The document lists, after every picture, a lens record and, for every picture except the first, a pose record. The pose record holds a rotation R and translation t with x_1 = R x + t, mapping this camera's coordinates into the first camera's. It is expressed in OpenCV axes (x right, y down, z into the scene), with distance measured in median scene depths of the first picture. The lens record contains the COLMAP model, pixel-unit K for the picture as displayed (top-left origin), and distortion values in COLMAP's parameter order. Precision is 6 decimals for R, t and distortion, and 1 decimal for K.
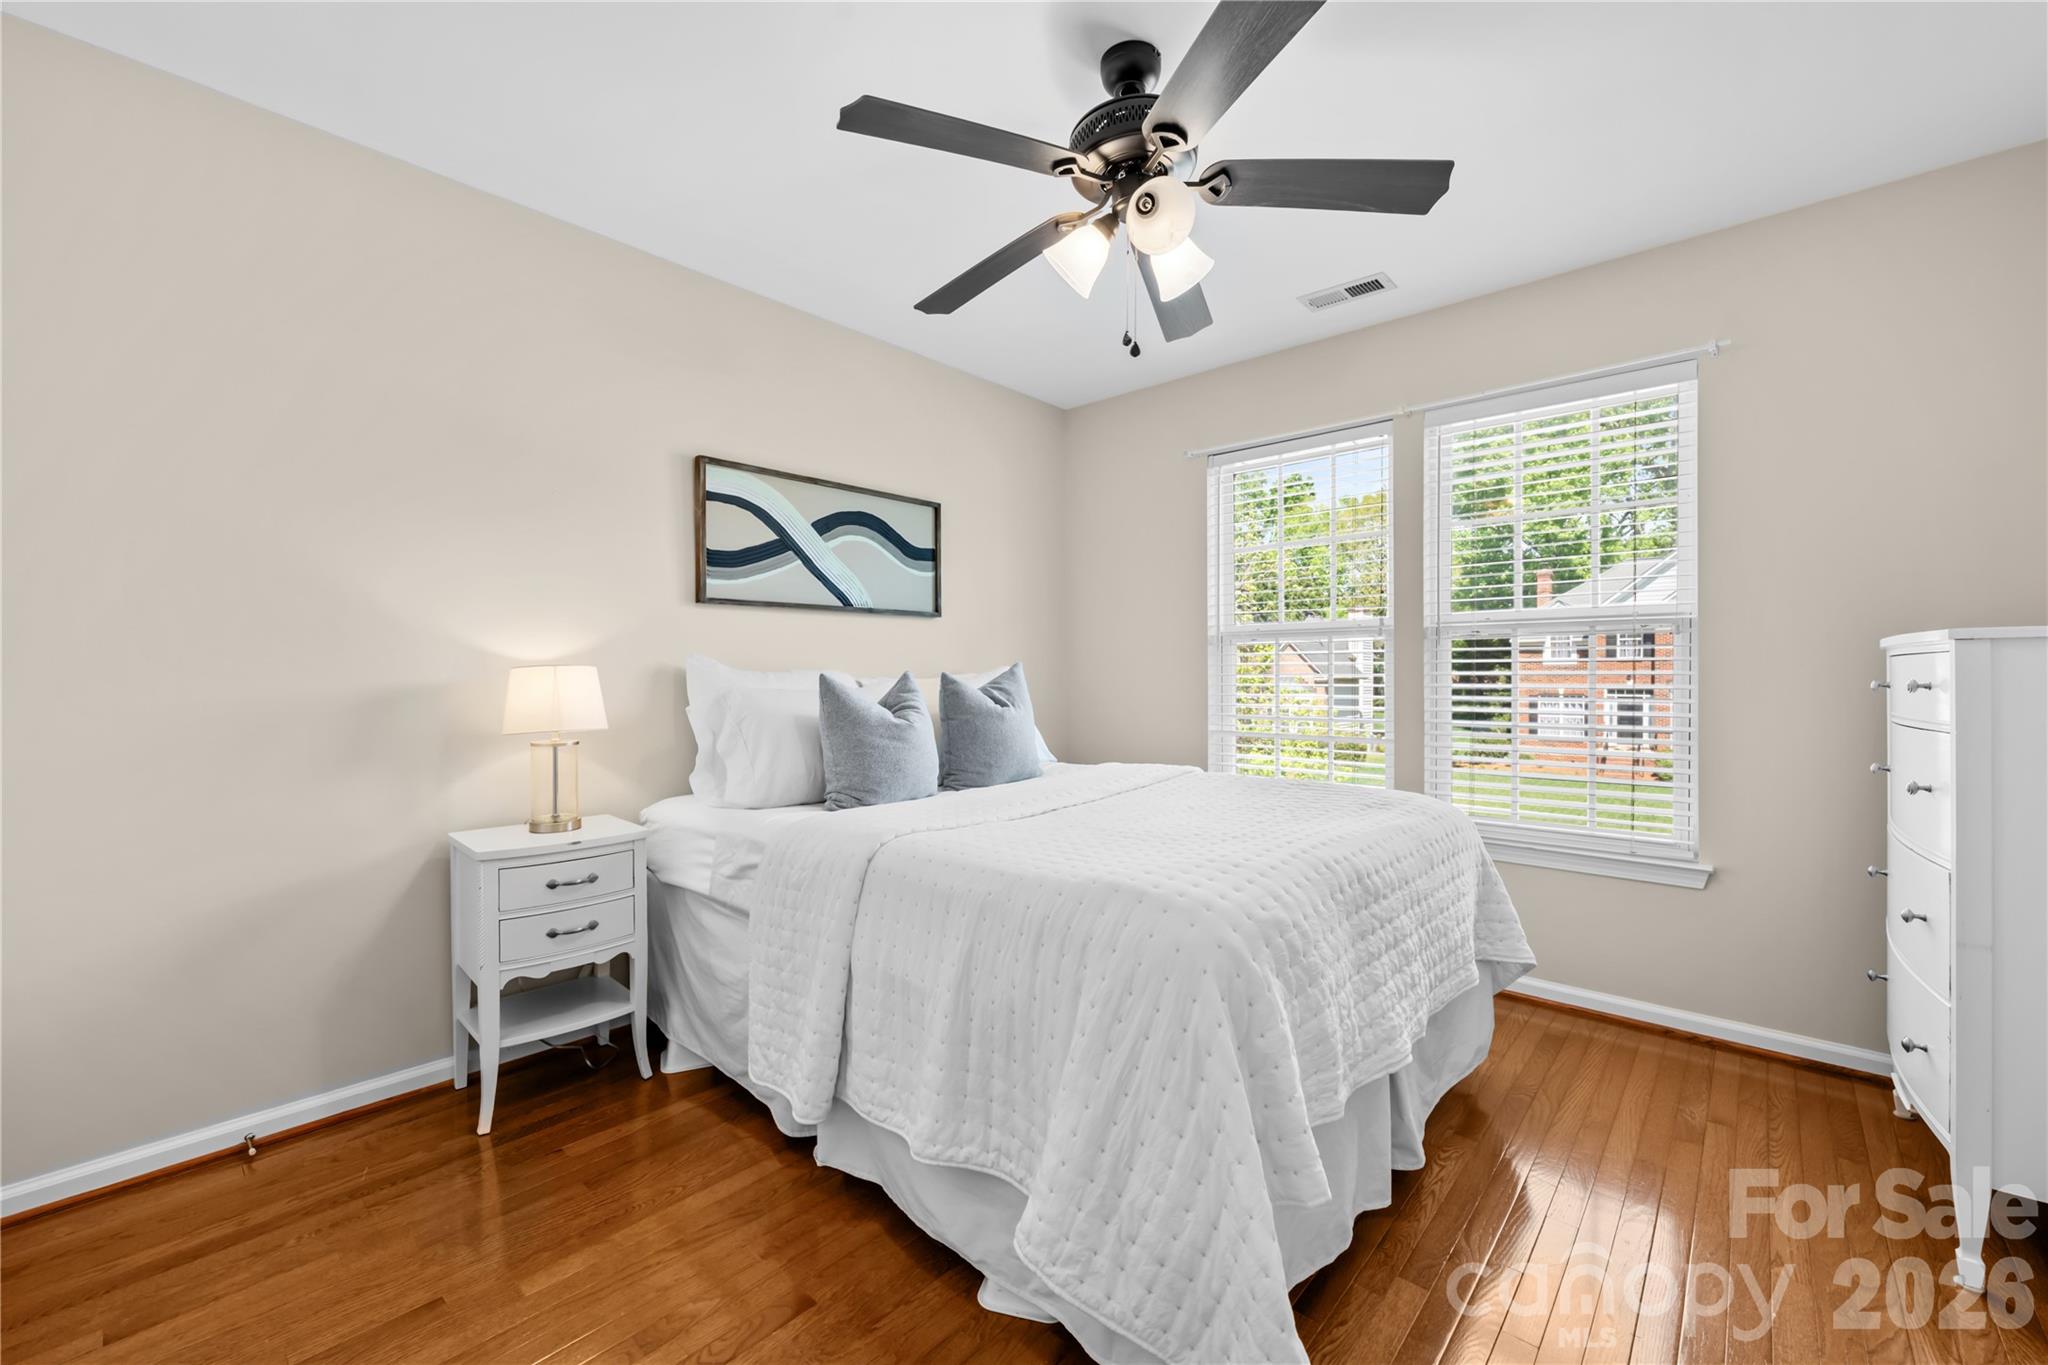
lens RADIAL K [[796.4, 0, 1023.0], [0, 796.4, 672.4], [0, 0, 1]] dist [-0.005426, 0.001063]
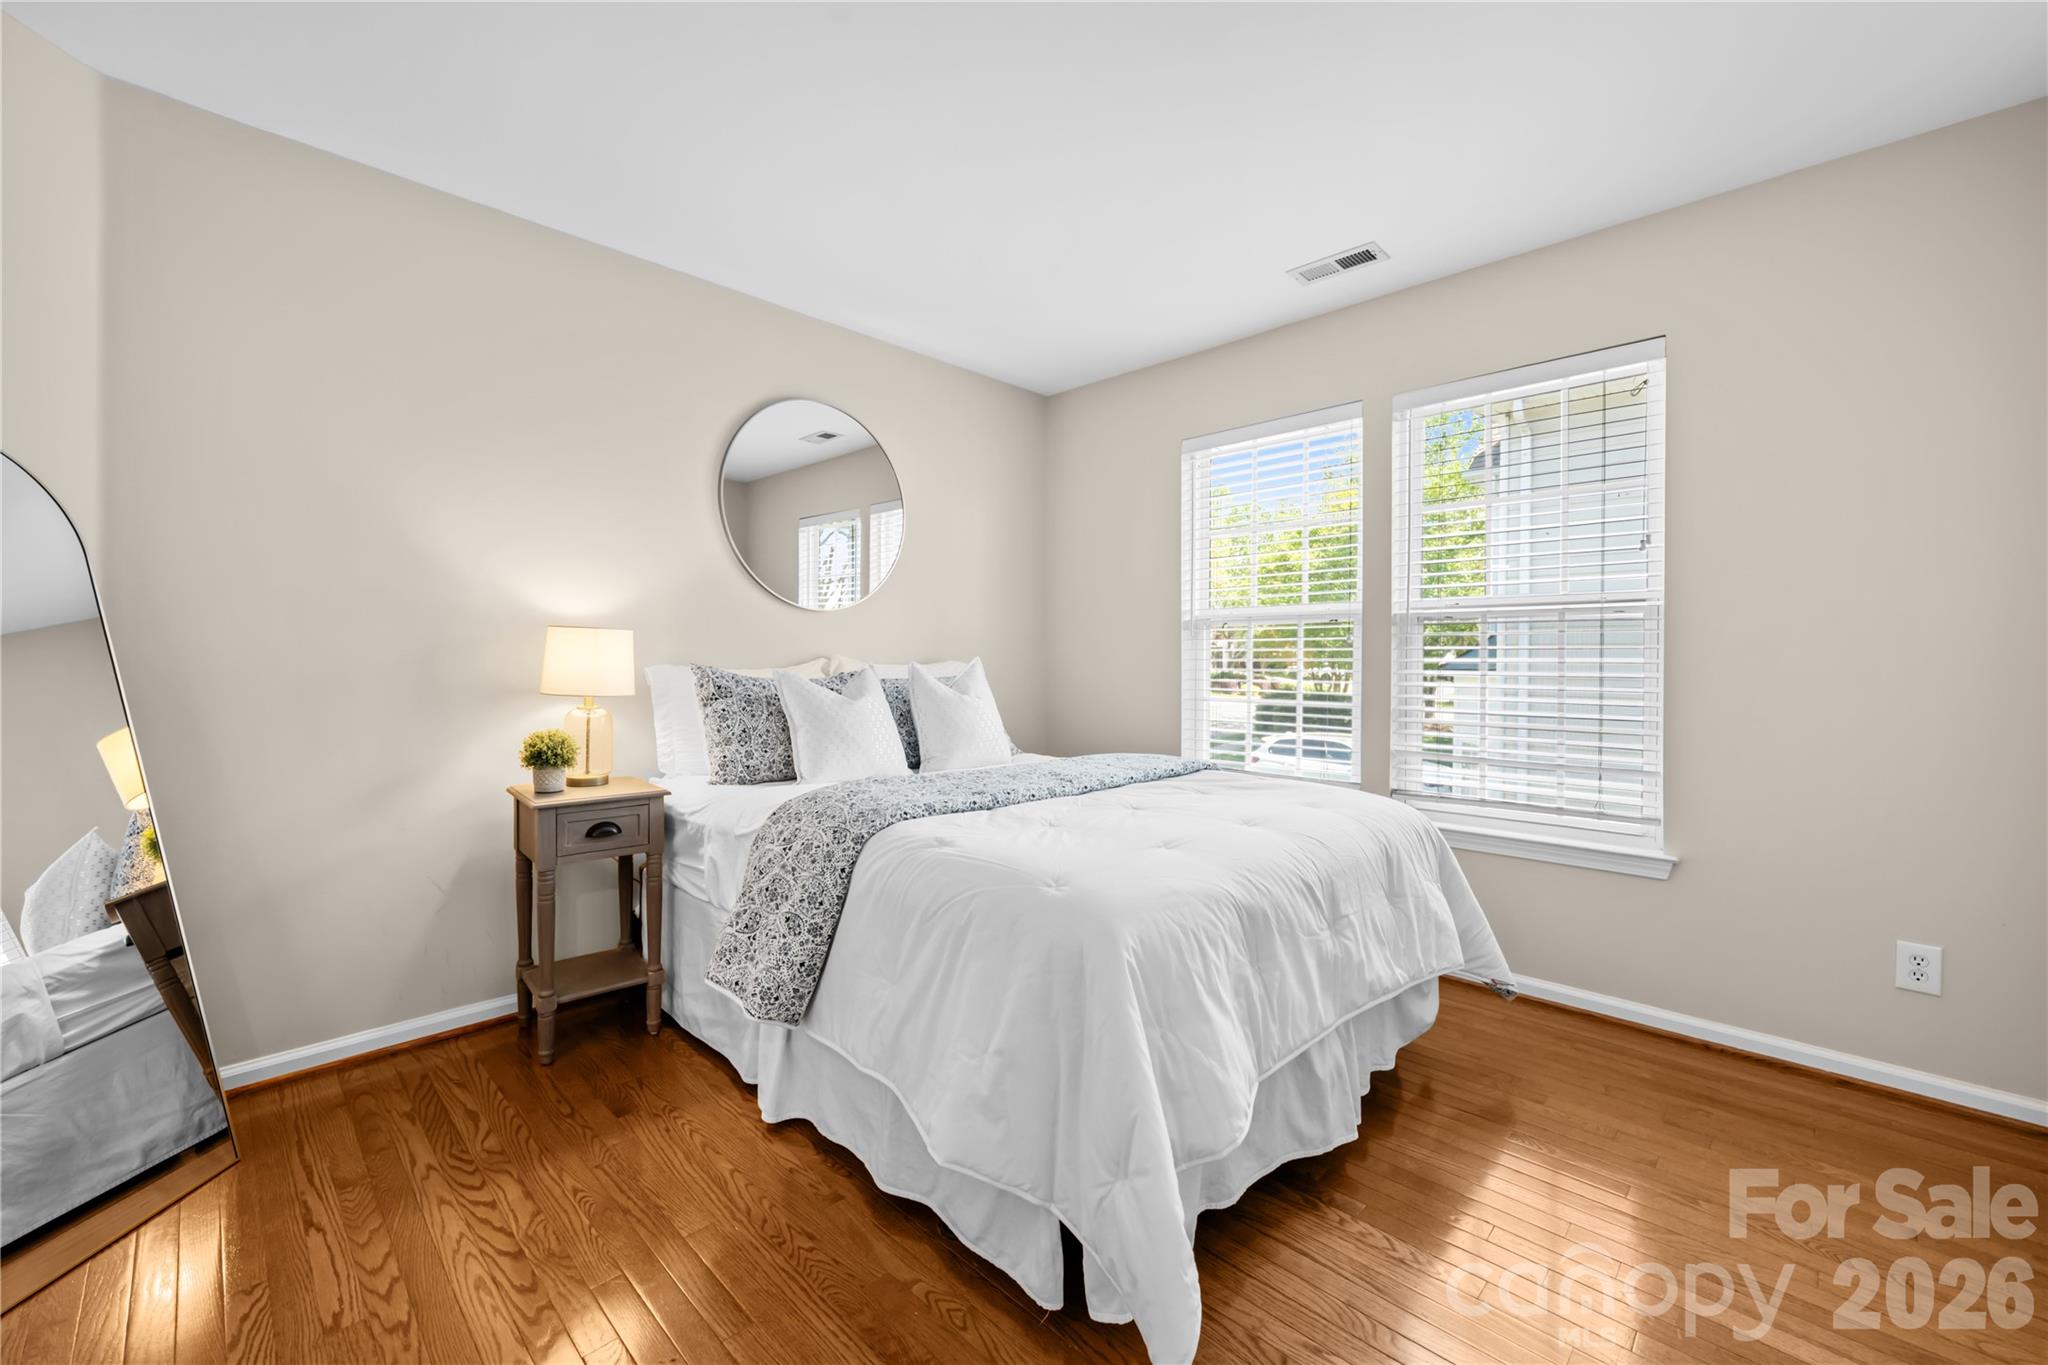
lens RADIAL K [[875.6, 0, 1024.6], [0, 875.6, 687.1], [0, 0, 1]] dist [0.010038, -0.001740]
pose [[0.997424, 0.005941, -0.071482, 0.121043], [-0.003475, 0.999396, 0.034577, -0.000899], [0.071644, -0.034240, 0.996842, -0.124768]]
